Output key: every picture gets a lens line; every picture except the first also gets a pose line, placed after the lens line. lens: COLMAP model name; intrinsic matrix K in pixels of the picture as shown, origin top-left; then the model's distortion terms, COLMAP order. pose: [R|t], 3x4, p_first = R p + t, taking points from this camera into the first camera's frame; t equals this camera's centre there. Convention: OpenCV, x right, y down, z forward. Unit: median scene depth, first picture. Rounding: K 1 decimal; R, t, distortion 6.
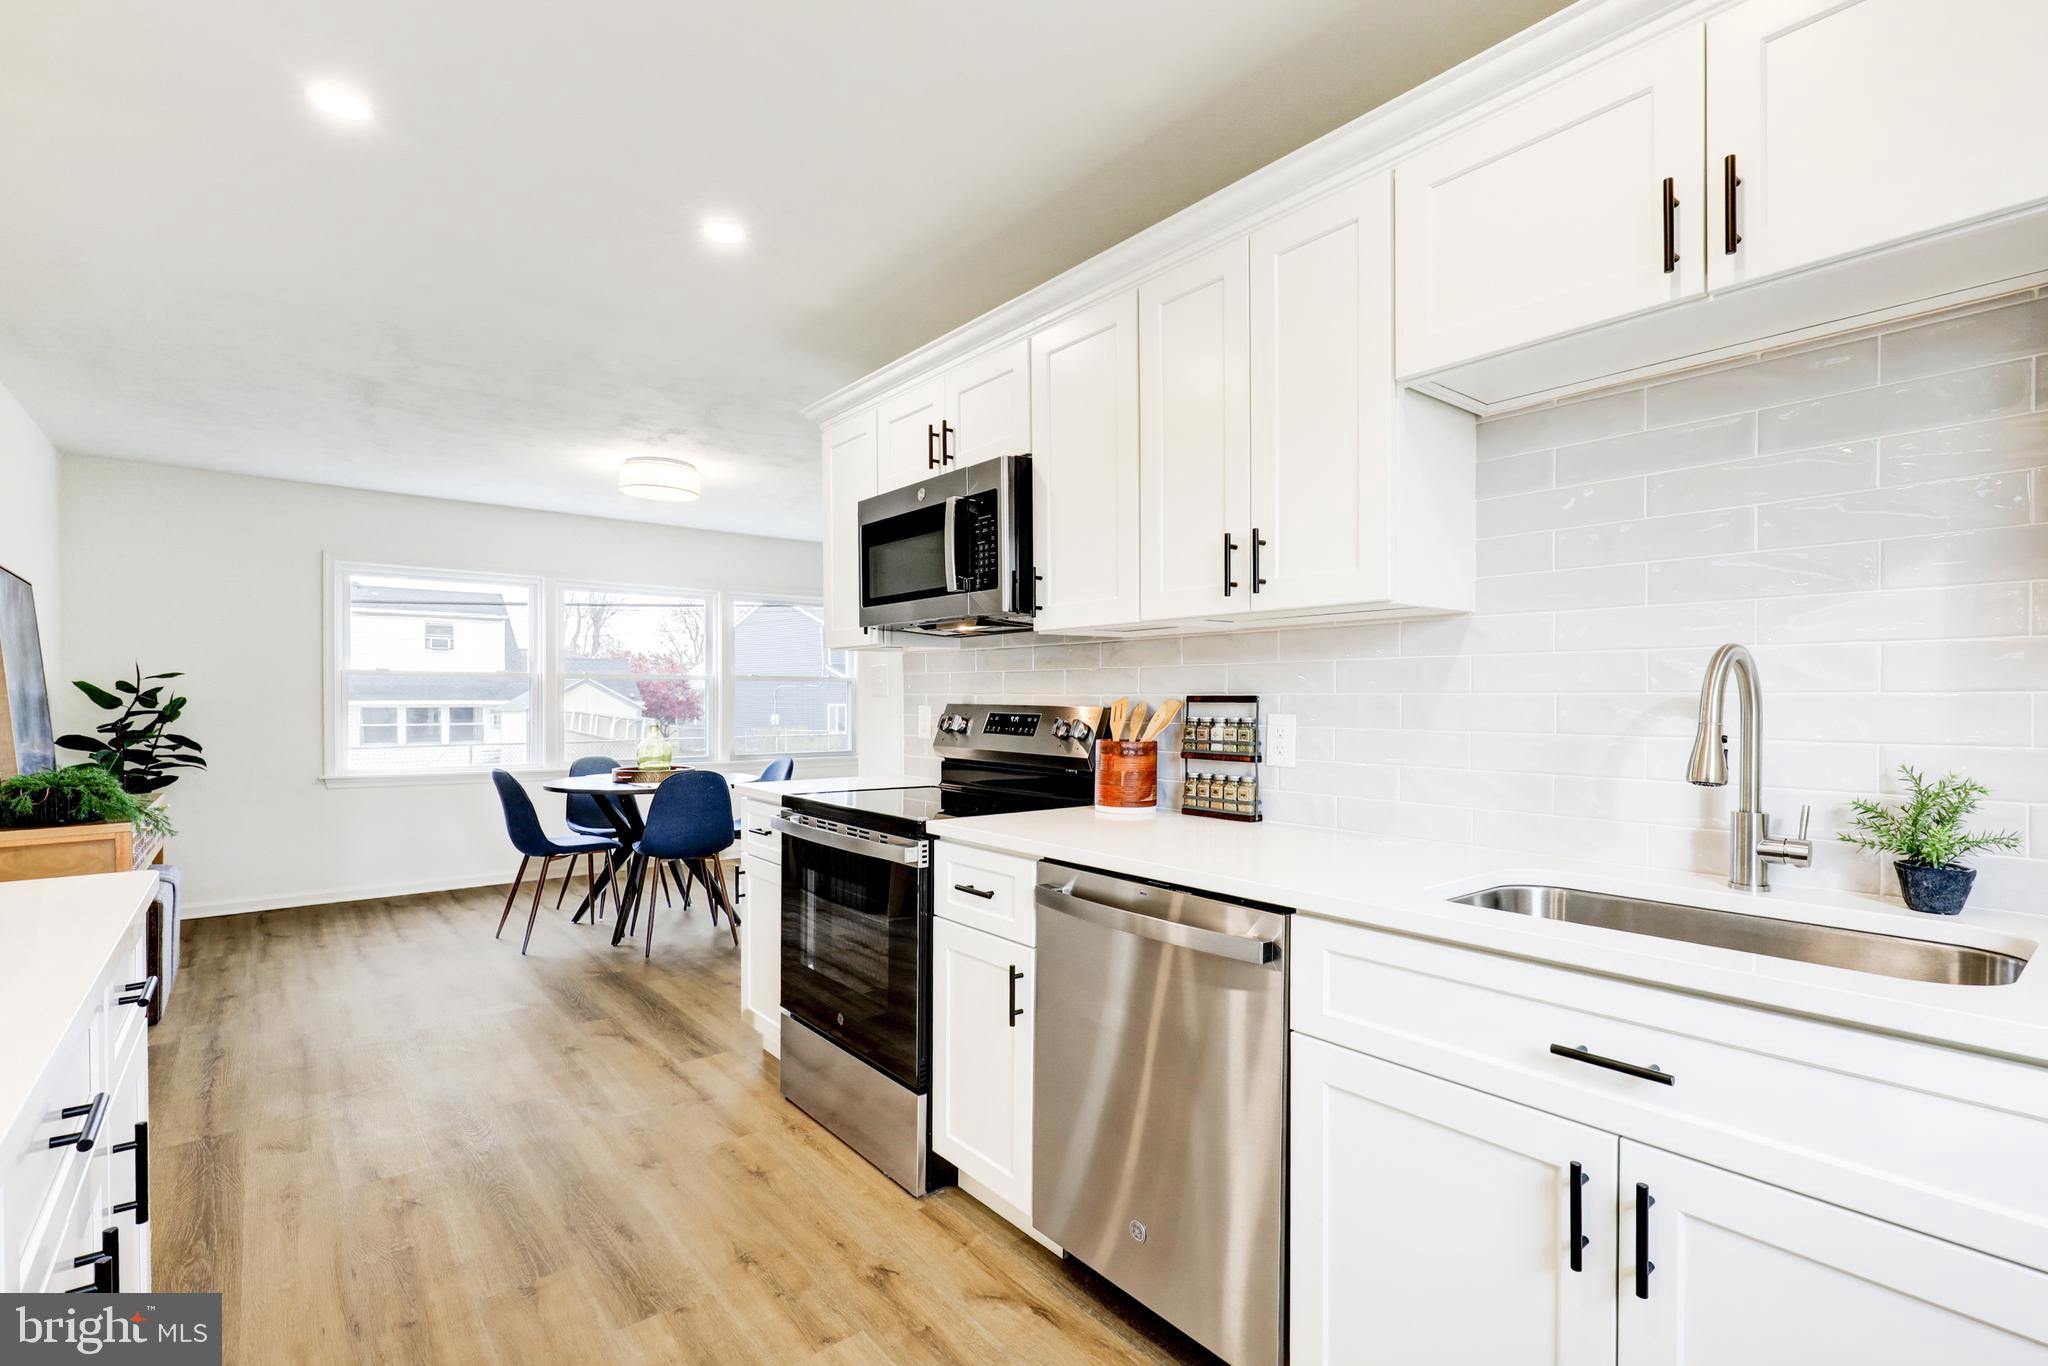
lens RADIAL K [[940.7, 0, 1017.7], [0, 940.7, 699.2], [0, 0, 1]] dist [-0.001826, 0.000004]
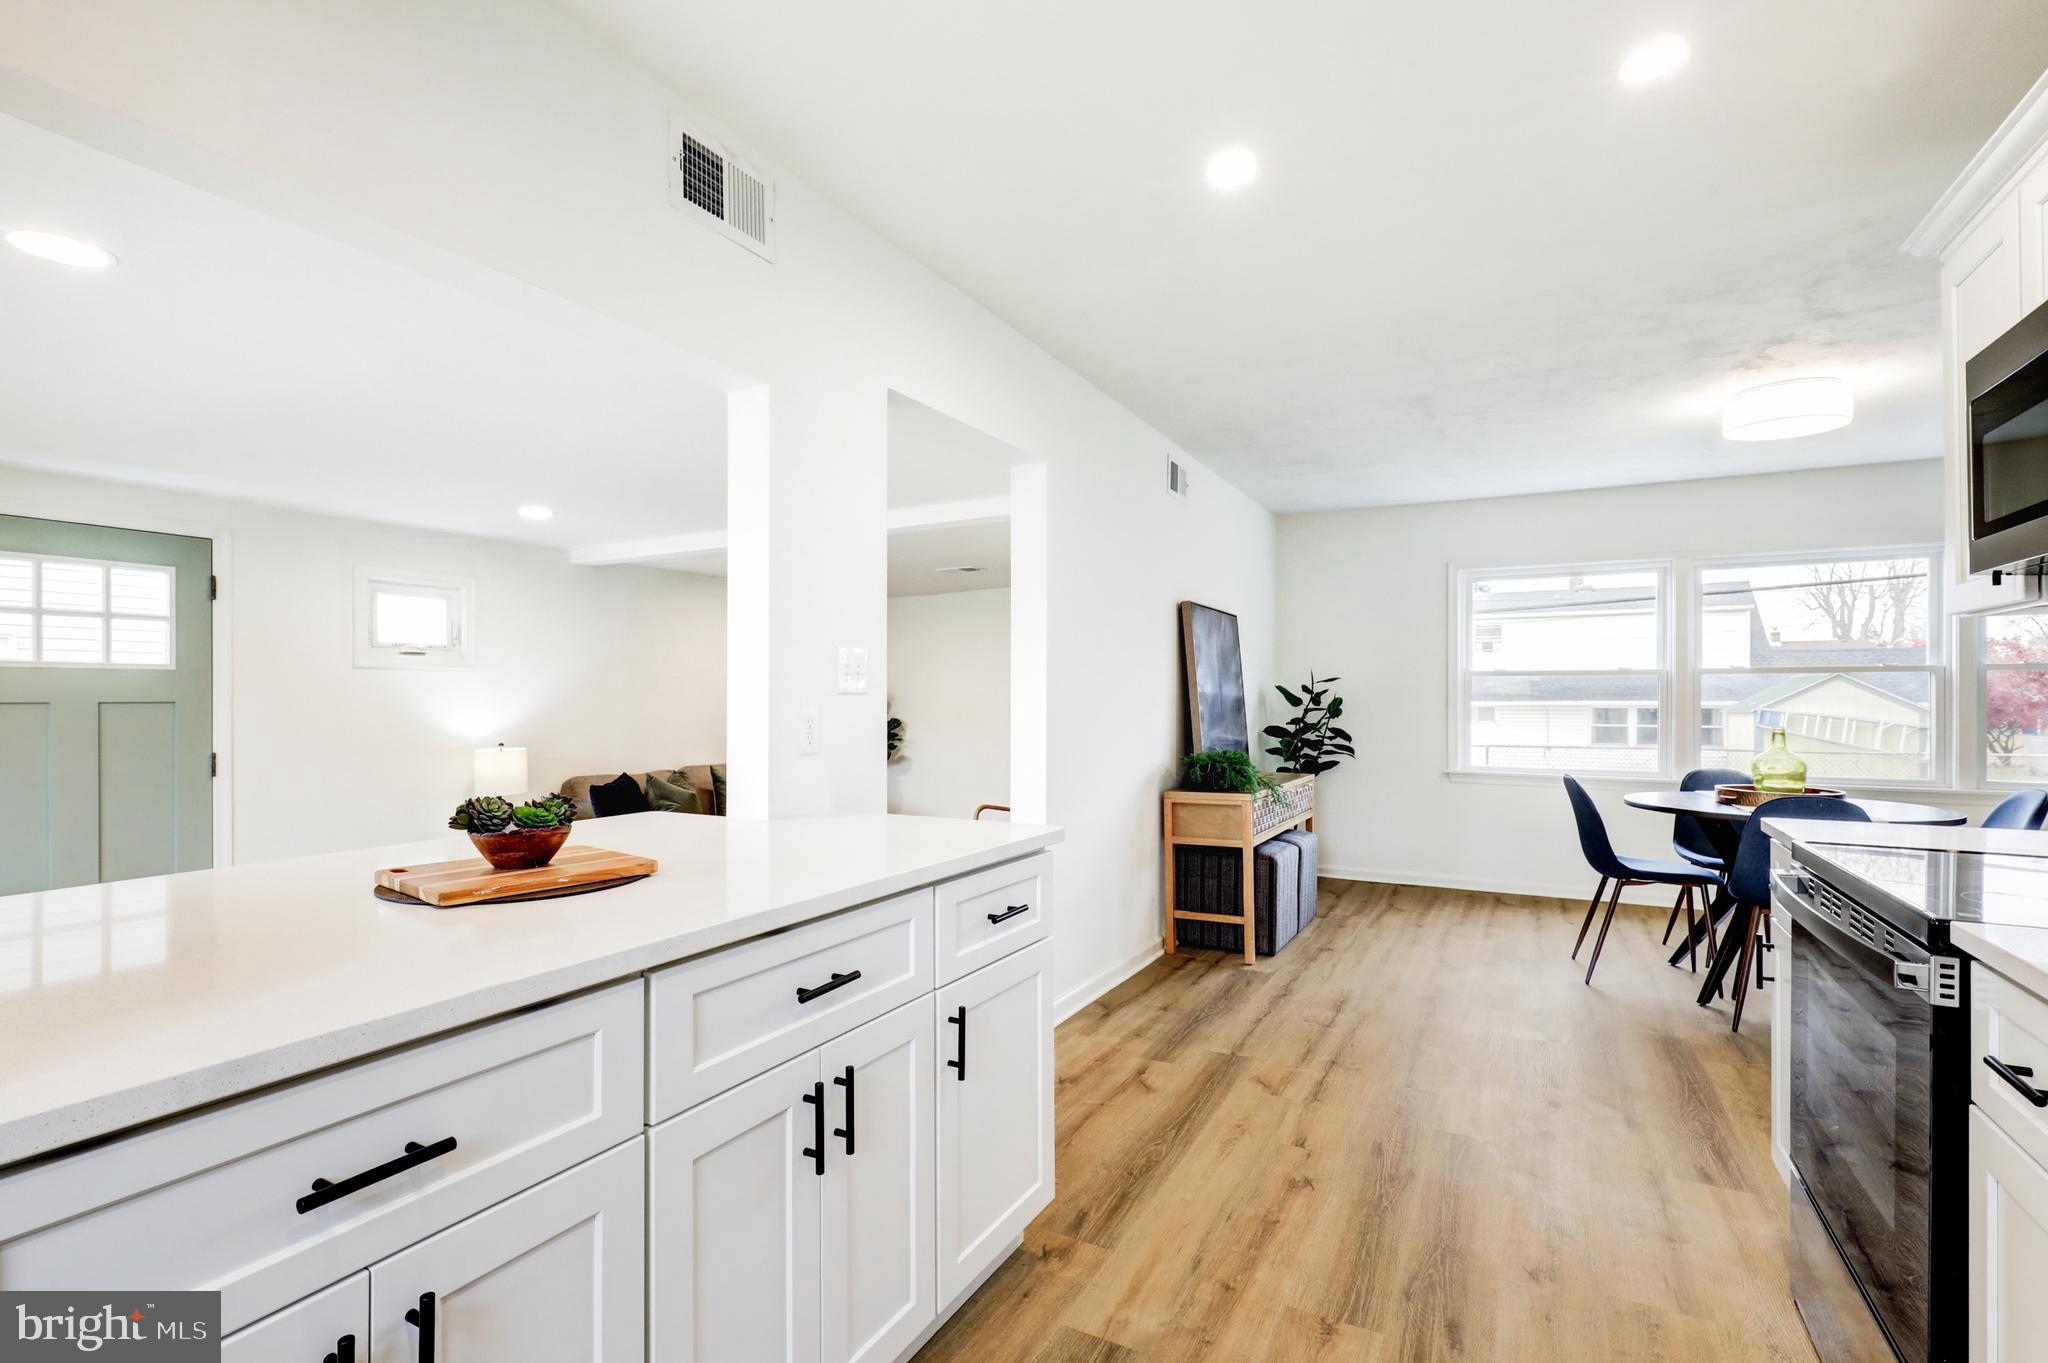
lens RADIAL K [[946.3, 0, 1007.5], [0, 946.3, 693.0], [0, 0, 1]] dist [-0.000458, -0.000082]
pose [[0.377338, -0.006878, -0.926050, 0.130346], [0.000289, 0.999973, -0.007309, 0.001420], [0.926076, 0.002490, 0.377330, 0.189562]]
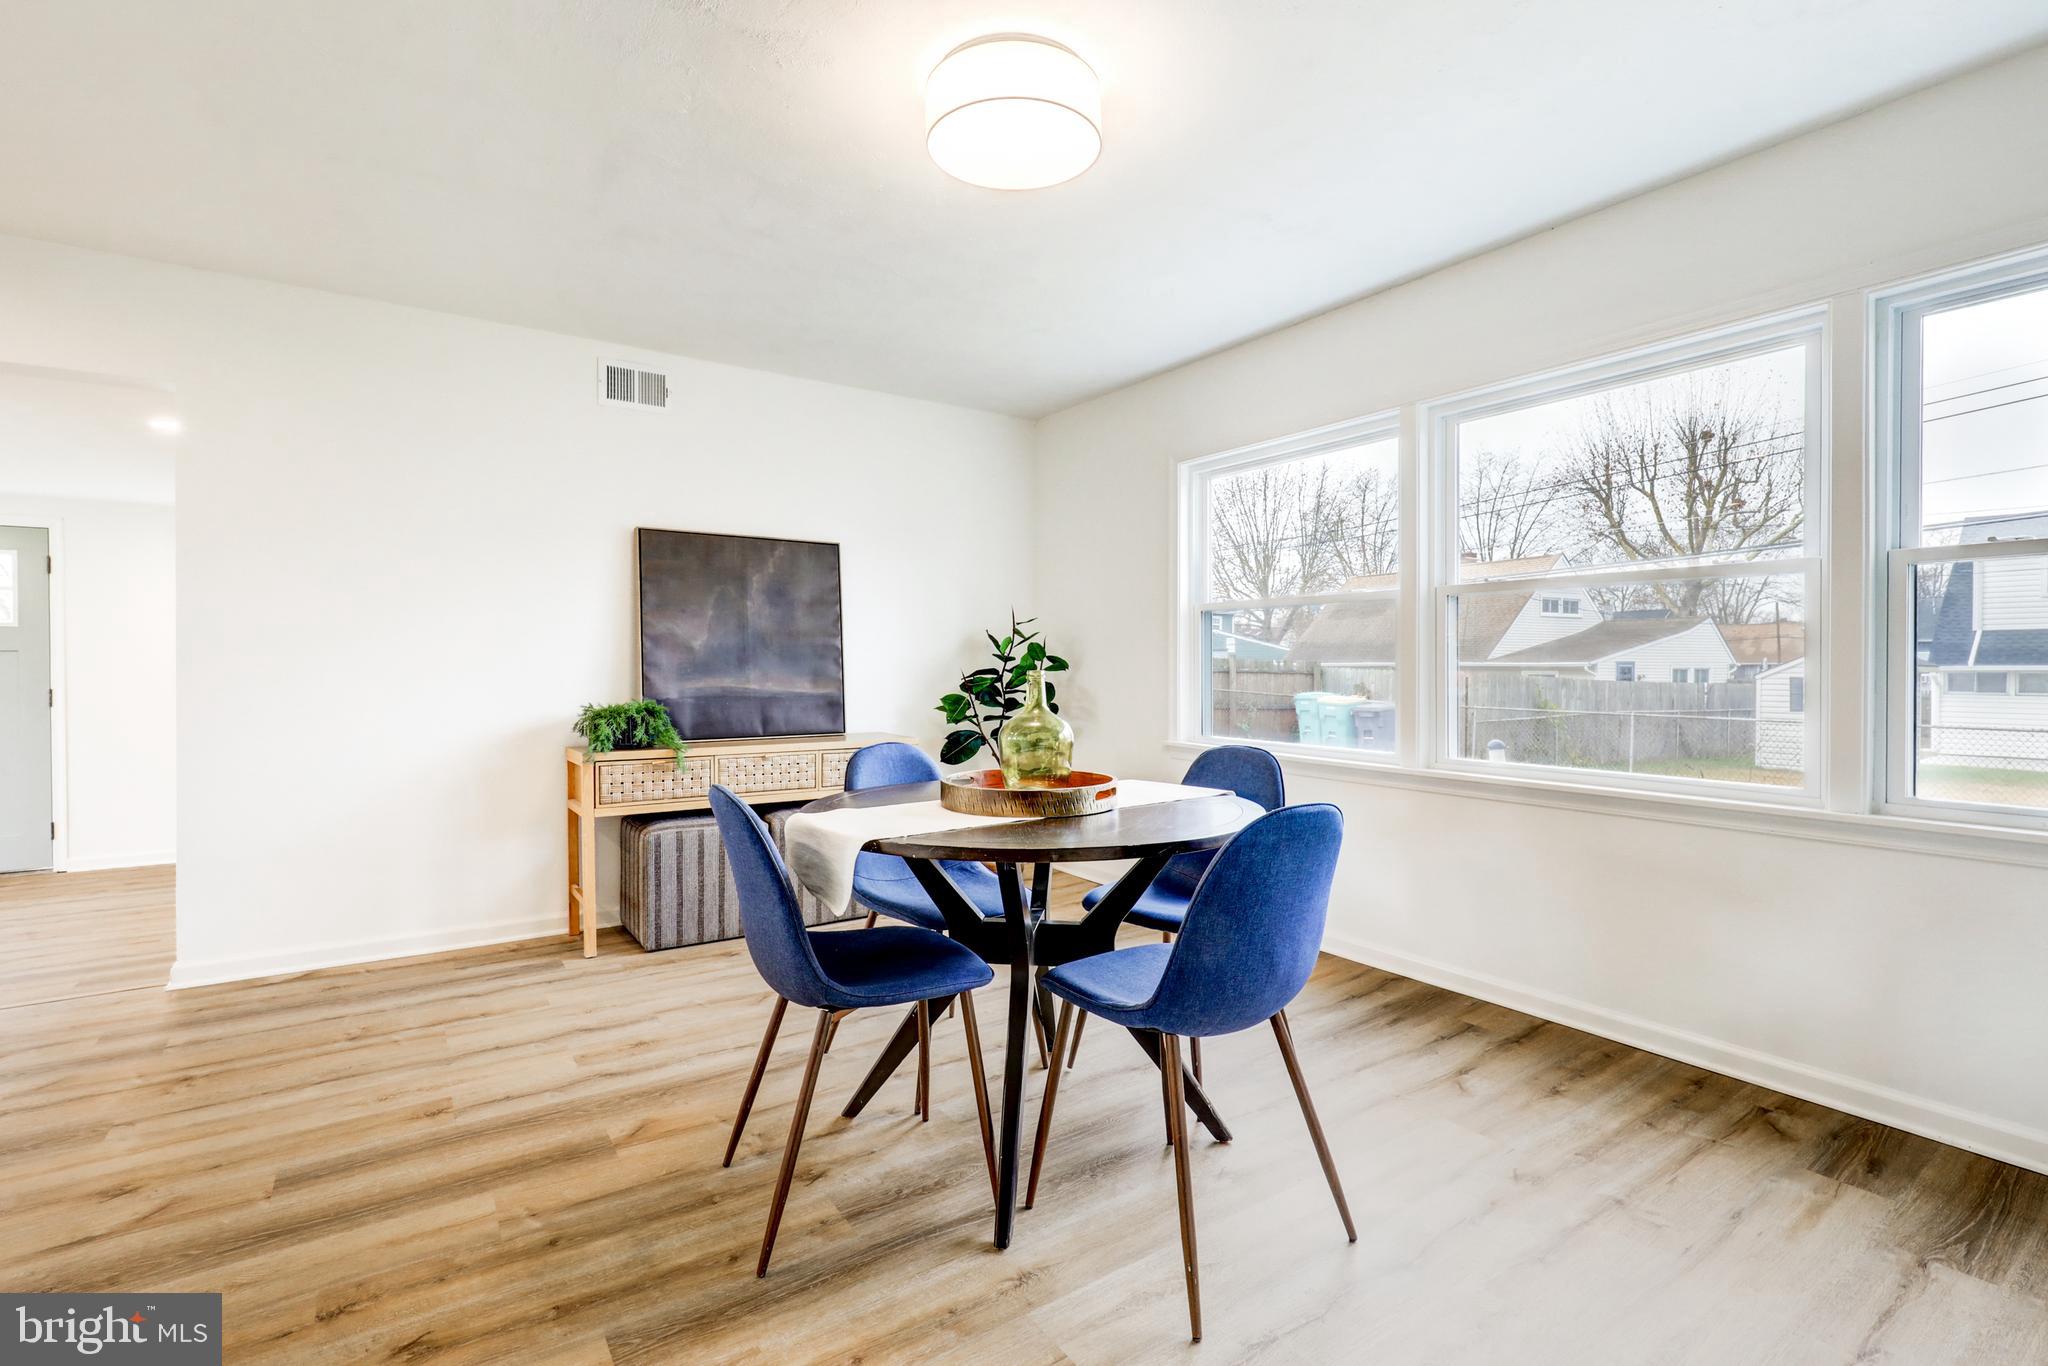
lens RADIAL K [[938.1, 0, 975.6], [0, 938.1, 672.5], [0, 0, 1]] dist [0.035419, 0.000072]
pose [[-0.108378, 0.005556, -0.994094, 0.081789], [-0.000812, 0.999984, 0.005677, 0.029262], [0.994109, 0.001422, -0.108372, 1.485292]]
